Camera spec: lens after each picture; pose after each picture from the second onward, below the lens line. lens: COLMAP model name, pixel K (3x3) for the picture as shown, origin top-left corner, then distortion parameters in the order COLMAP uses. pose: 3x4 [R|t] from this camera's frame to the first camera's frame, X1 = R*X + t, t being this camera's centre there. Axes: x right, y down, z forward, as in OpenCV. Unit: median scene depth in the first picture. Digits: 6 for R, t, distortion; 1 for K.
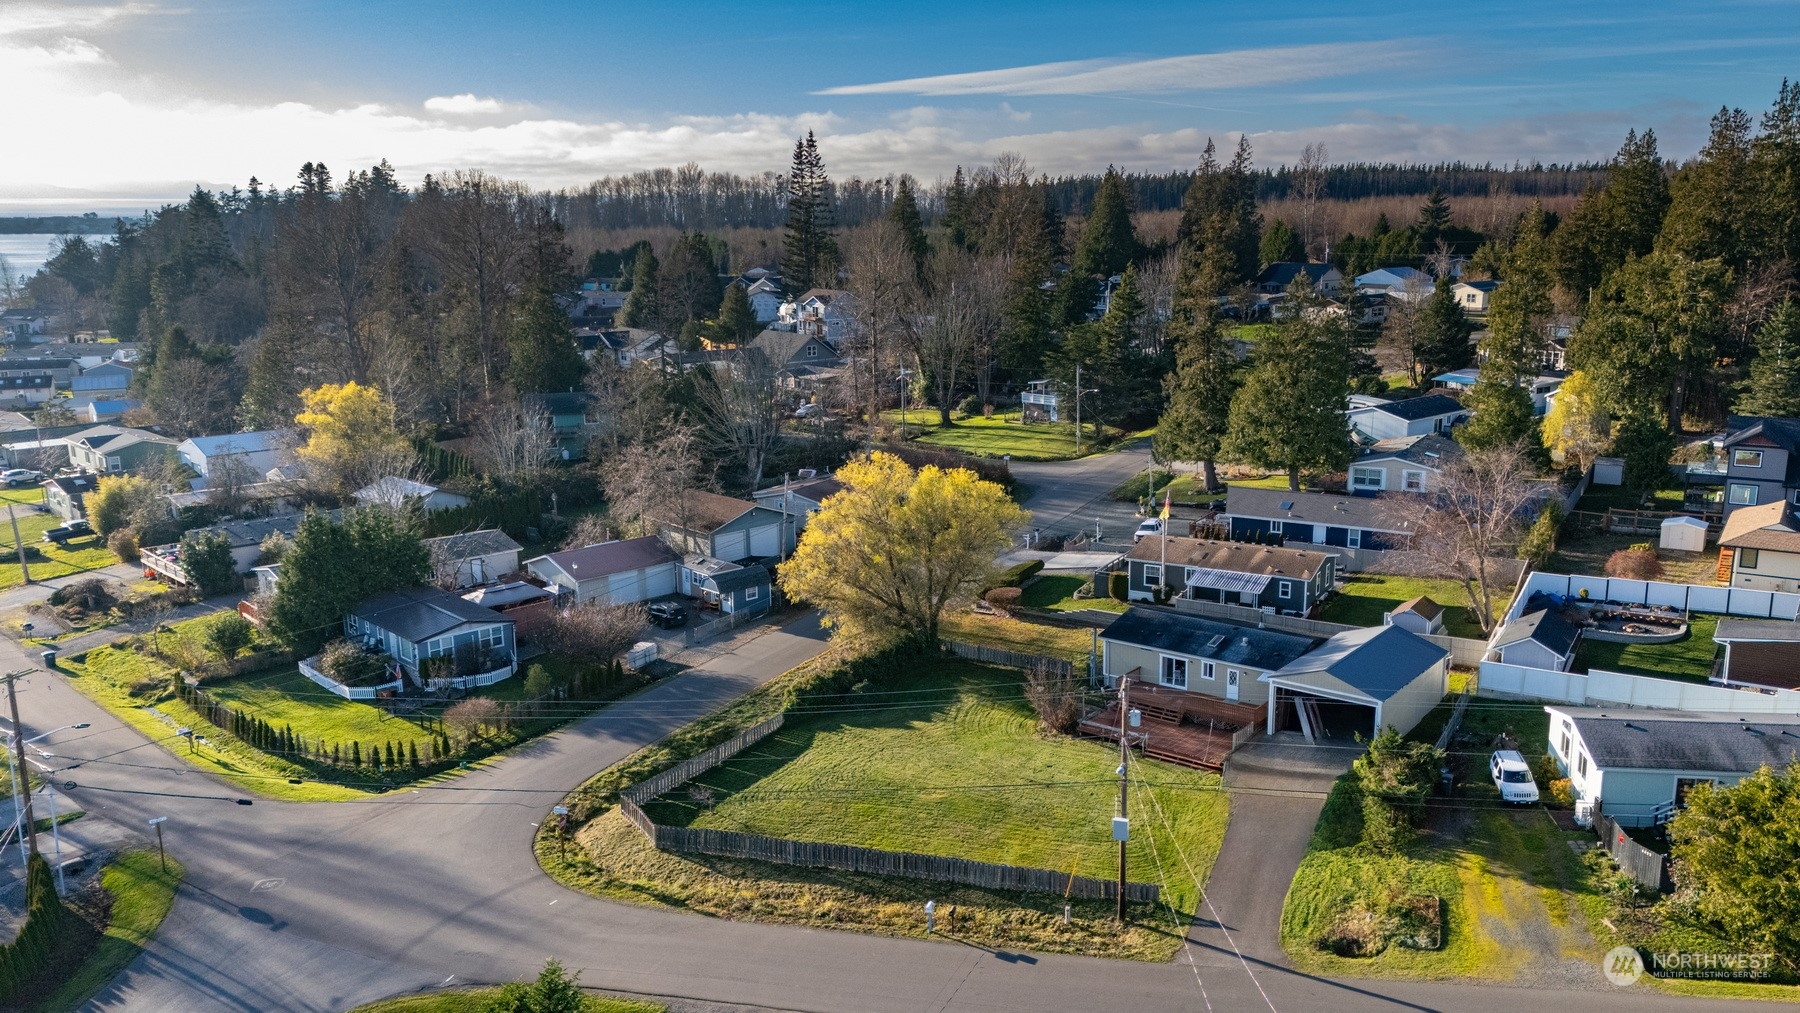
lens RADIAL K [[1339.1, 0, 851.5], [0, 1339.1, 509.4], [0, 0, 1]] dist [0.092957, -0.065430]
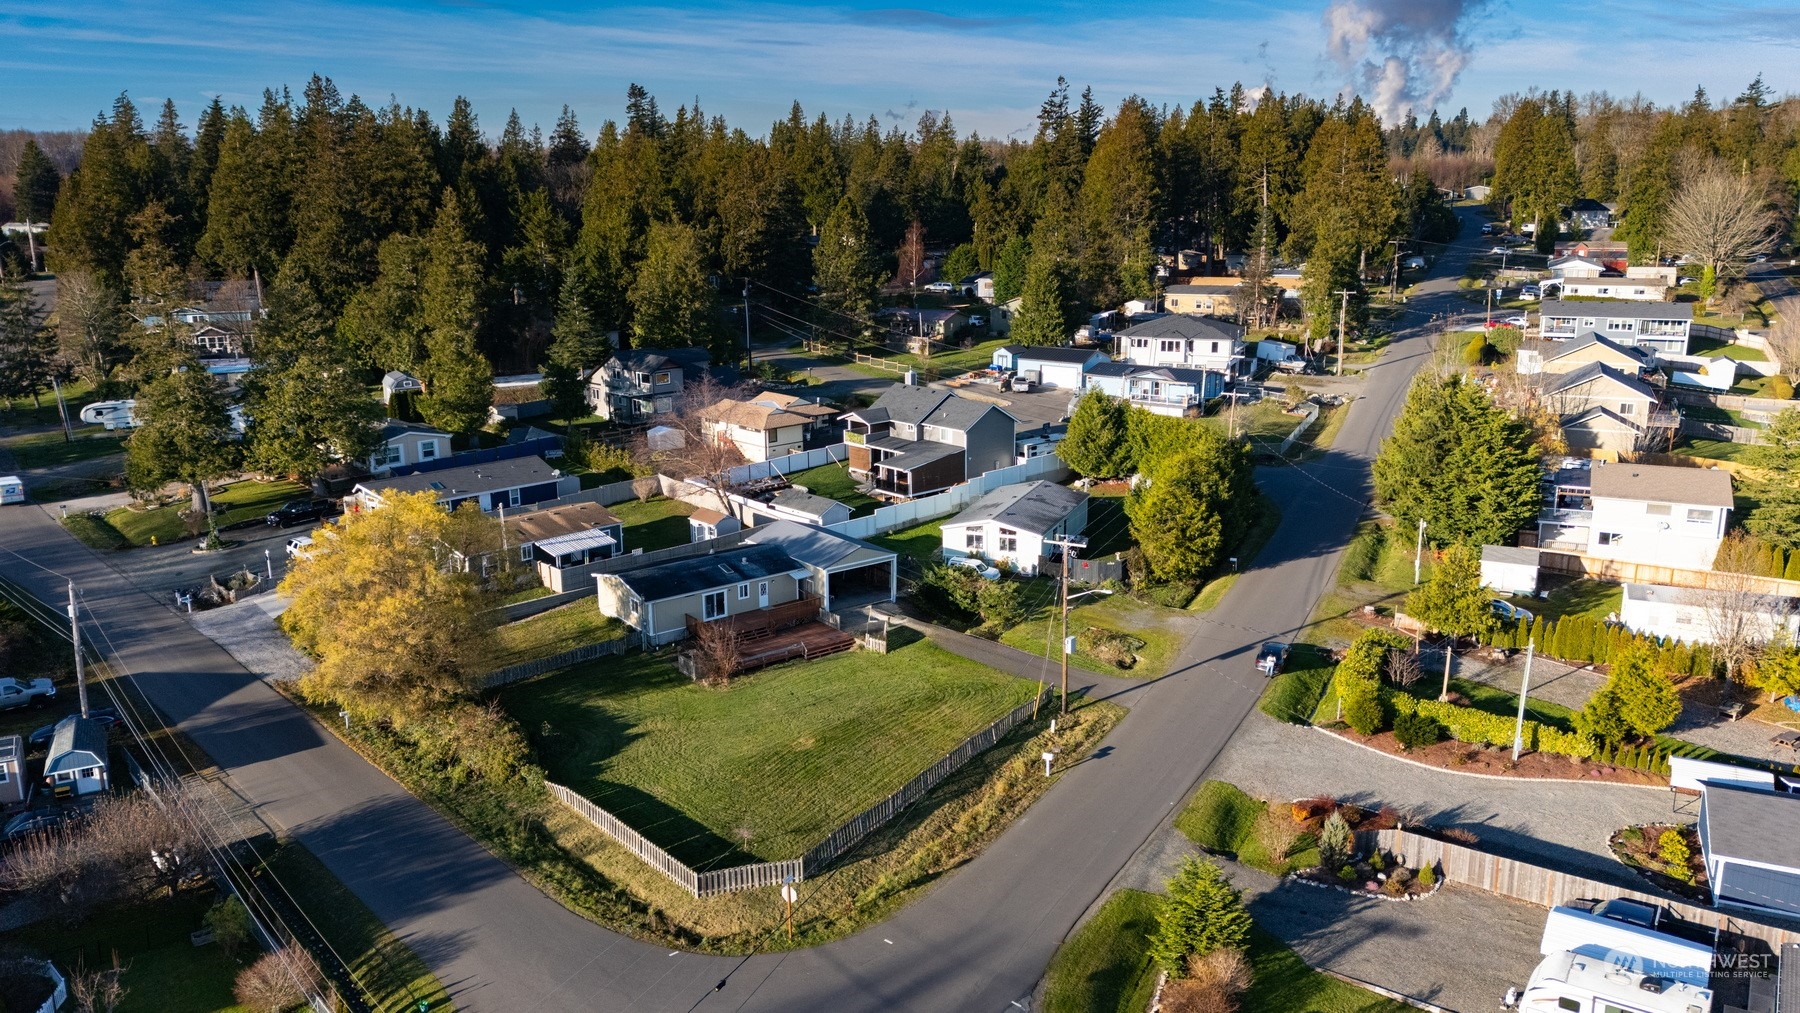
lens RADIAL K [[1339.1, 0, 851.5], [0, 1339.1, 509.4], [0, 0, 1]] dist [0.092957, -0.065430]
pose [[0.348472, -0.227705, 0.909240, -0.905381], [0.220464, 0.962740, 0.156609, -0.135157], [-0.911023, 0.145881, 0.385689, 0.550153]]
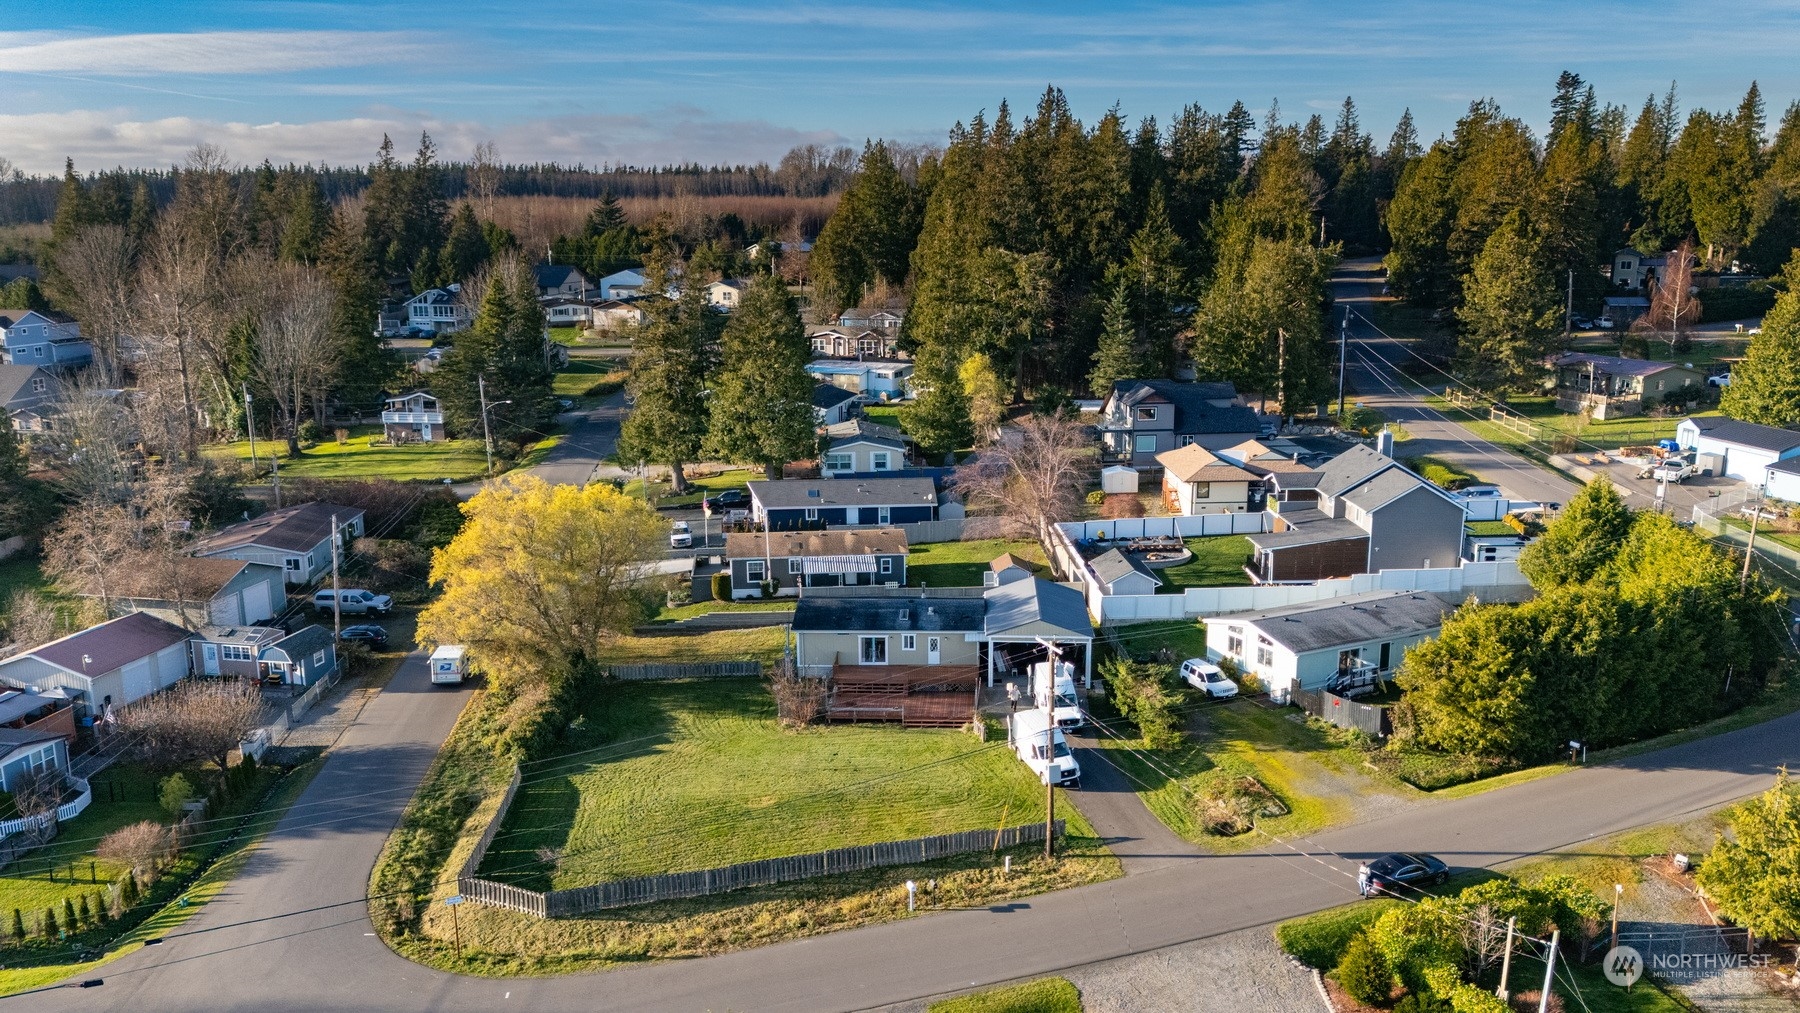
lens RADIAL K [[1421.9, 0, 826.2], [0, 1421.9, 557.4], [0, 0, 1]] dist [0.101014, -0.091039]
pose [[0.859030, -0.128786, 0.495461, -0.414734], [0.119159, 0.991557, 0.051138, -0.016031], [-0.497864, 0.015109, 0.867124, 0.062992]]
